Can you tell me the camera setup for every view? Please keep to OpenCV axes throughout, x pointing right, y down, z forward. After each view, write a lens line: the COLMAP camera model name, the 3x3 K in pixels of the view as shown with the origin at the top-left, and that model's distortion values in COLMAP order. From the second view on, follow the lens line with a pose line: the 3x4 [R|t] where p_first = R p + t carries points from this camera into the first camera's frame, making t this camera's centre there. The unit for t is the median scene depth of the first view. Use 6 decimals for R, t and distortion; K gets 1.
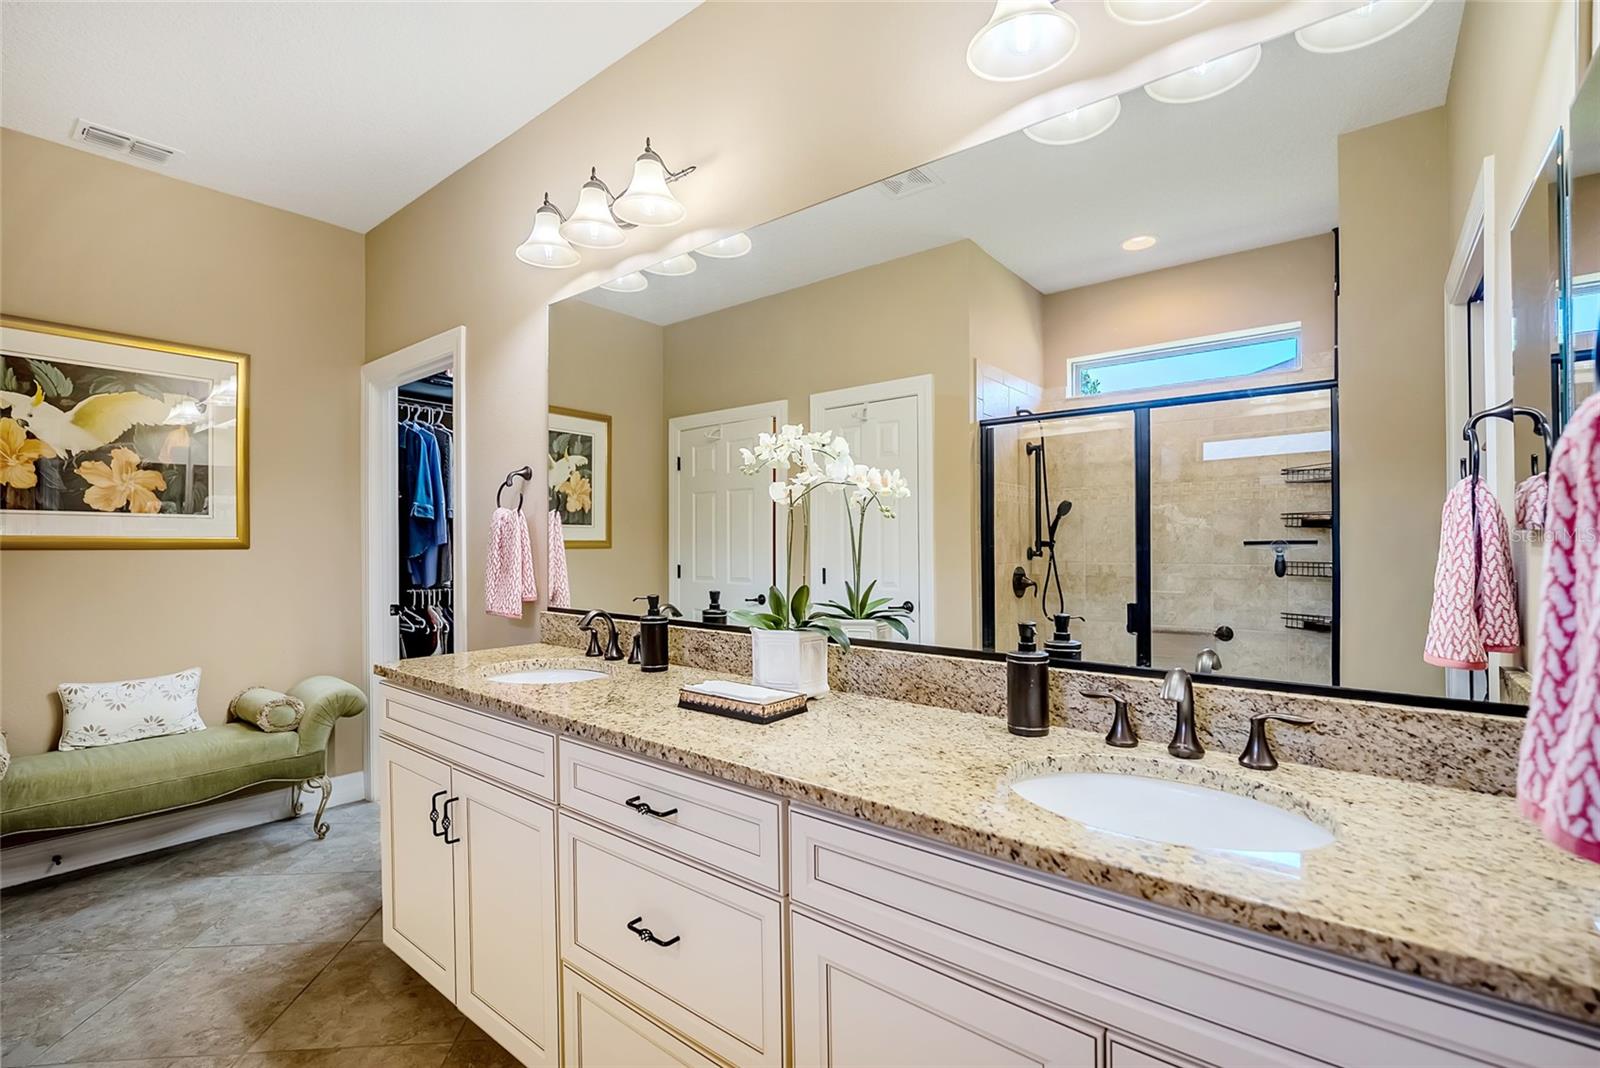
lens RADIAL K [[702.9, 0, 803.5], [0, 702.9, 560.6], [0, 0, 1]] dist [-0.030295, 0.002856]
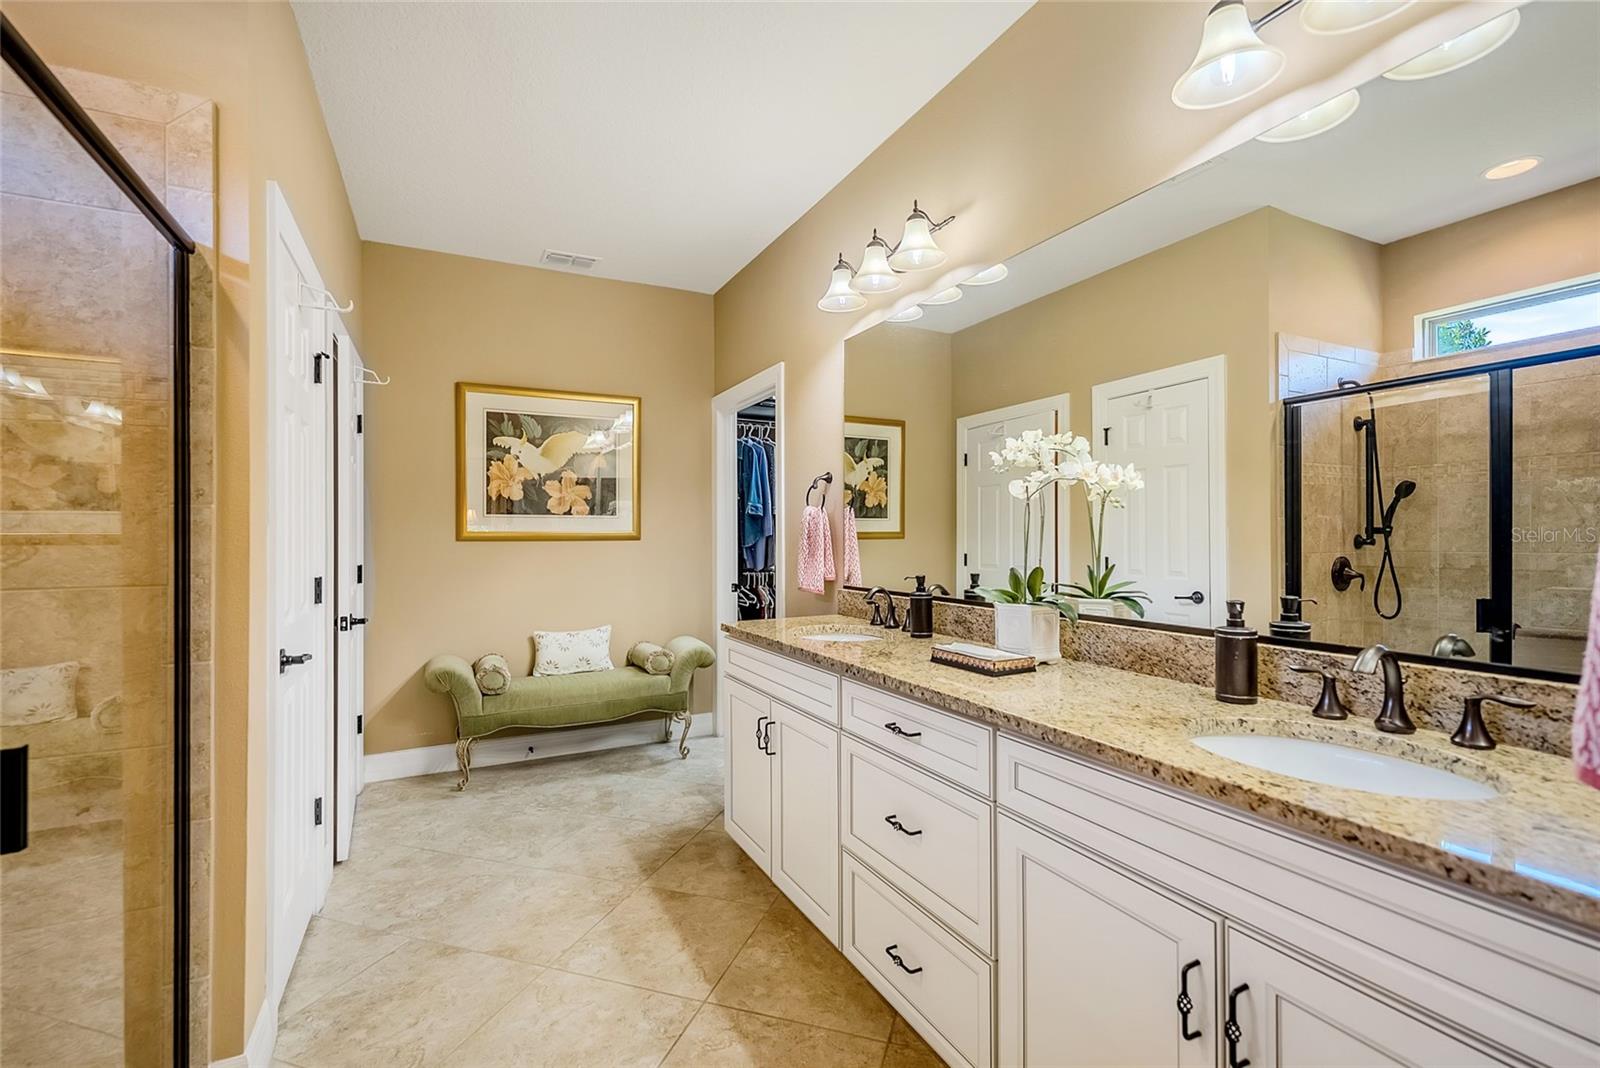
lens RADIAL K [[699.3, 0, 797.2], [0, 699.3, 545.9], [0, 0, 1]] dist [-0.029611, 0.000487]
pose [[0.903814, -0.001280, -0.427923, 0.100048], [-0.002437, 0.999964, -0.008138, 0.007663], [0.427918, 0.008398, 0.903779, -0.170206]]
